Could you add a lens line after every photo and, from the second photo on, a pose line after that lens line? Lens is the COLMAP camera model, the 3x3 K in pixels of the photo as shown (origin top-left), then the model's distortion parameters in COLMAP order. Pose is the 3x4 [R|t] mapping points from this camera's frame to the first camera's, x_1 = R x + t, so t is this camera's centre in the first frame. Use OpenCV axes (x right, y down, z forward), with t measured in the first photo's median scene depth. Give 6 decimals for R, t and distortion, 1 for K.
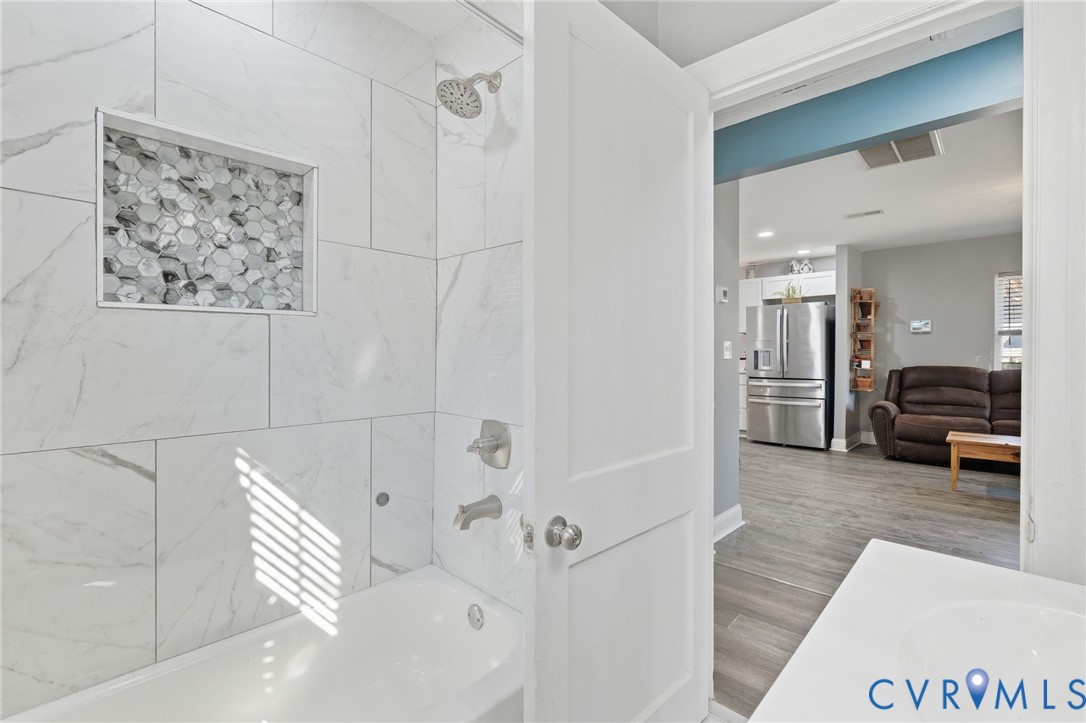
lens RADIAL K [[487.1, 0, 543.0], [0, 487.1, 361.5], [0, 0, 1]] dist [-0.000283, 0.000031]
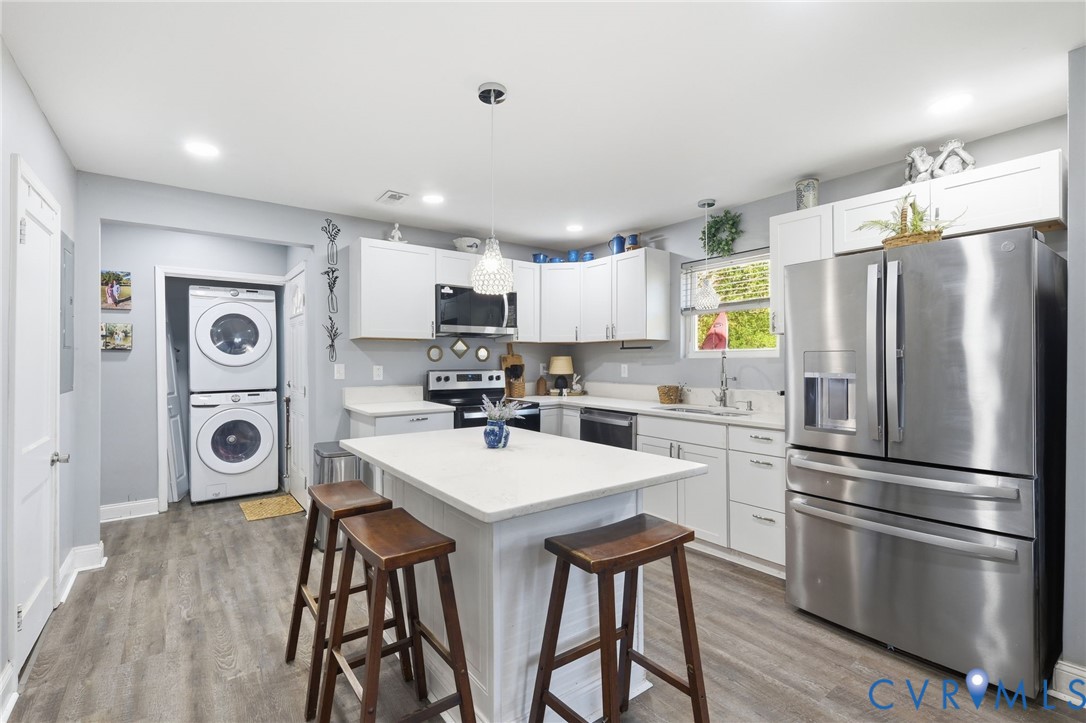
lens RADIAL K [[487.1, 0, 543.0], [0, 487.1, 361.5], [0, 0, 1]] dist [-0.000283, 0.000031]
pose [[0.984883, 0.000499, -0.173221, 0.308439], [-0.002984, 0.999896, -0.014084, -0.030371], [0.173196, 0.014388, 0.984782, 0.608007]]
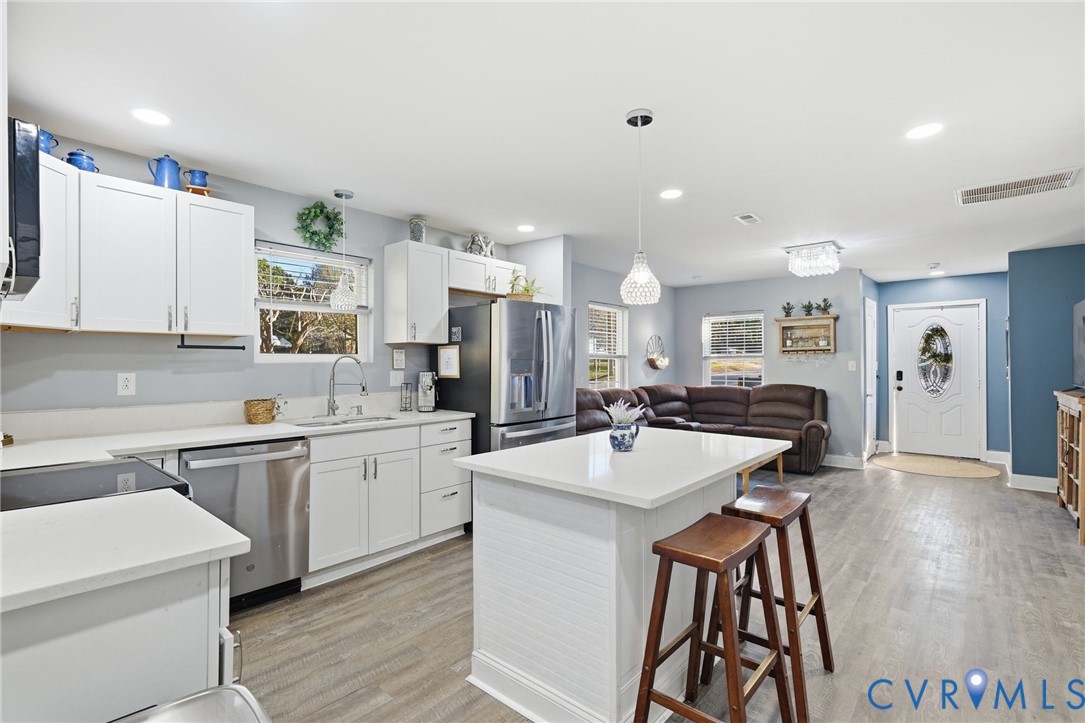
lens RADIAL K [[498.3, 0, 542.5], [0, 498.3, 361.5], [0, 0, 1]] dist [-0.000464, 0.000003]
pose [[-0.031526, 0.003979, 0.999495, -0.164007], [0.016599, 0.999856, -0.003457, -0.039638], [-0.999365, 0.016481, -0.031588, 1.026262]]
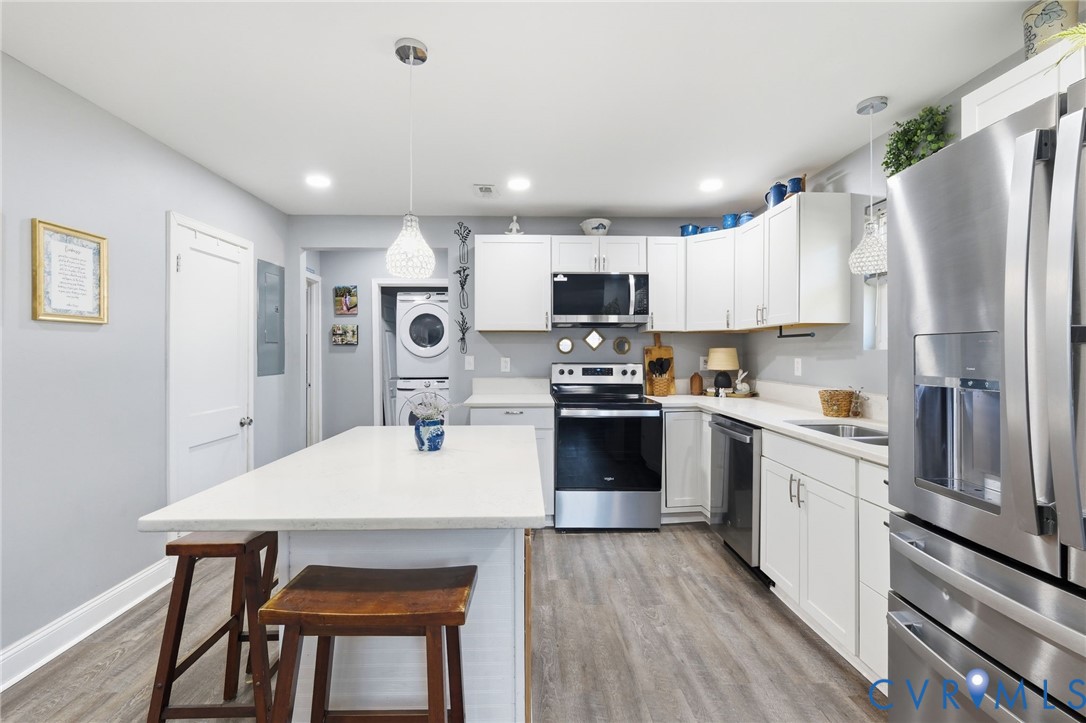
lens RADIAL K [[482.1, 0, 540.5], [0, 482.1, 357.1], [0, 0, 1]] dist [-0.001117, 0.000213]
pose [[0.707480, 0.007370, -0.706695, 0.485899], [-0.013396, 0.999906, -0.002983, -0.032871], [0.706607, 0.011578, 0.707512, 0.782889]]
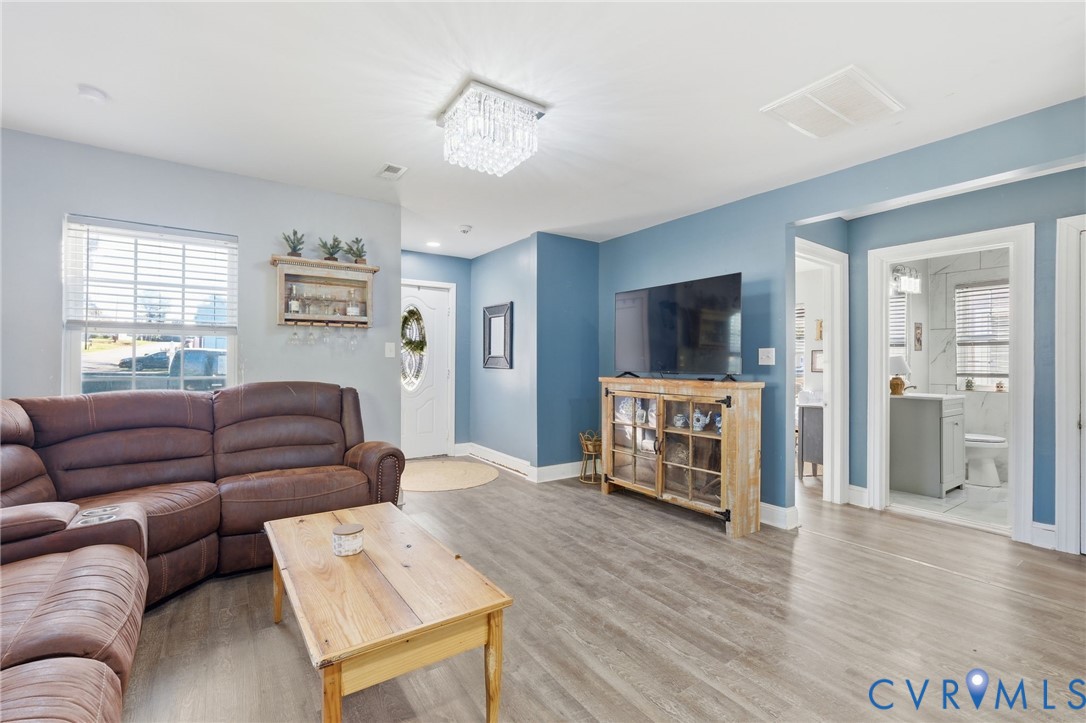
lens RADIAL K [[470.2, 0, 534.1], [0, 470.2, 361.2], [0, 0, 1]] dist [0.000067, 0.000099]
pose [[-0.973426, -0.005207, 0.228941, 0.510567], [-0.002913, 0.999942, 0.010354, -0.015287], [-0.228981, 0.009412, -0.973385, 0.930676]]
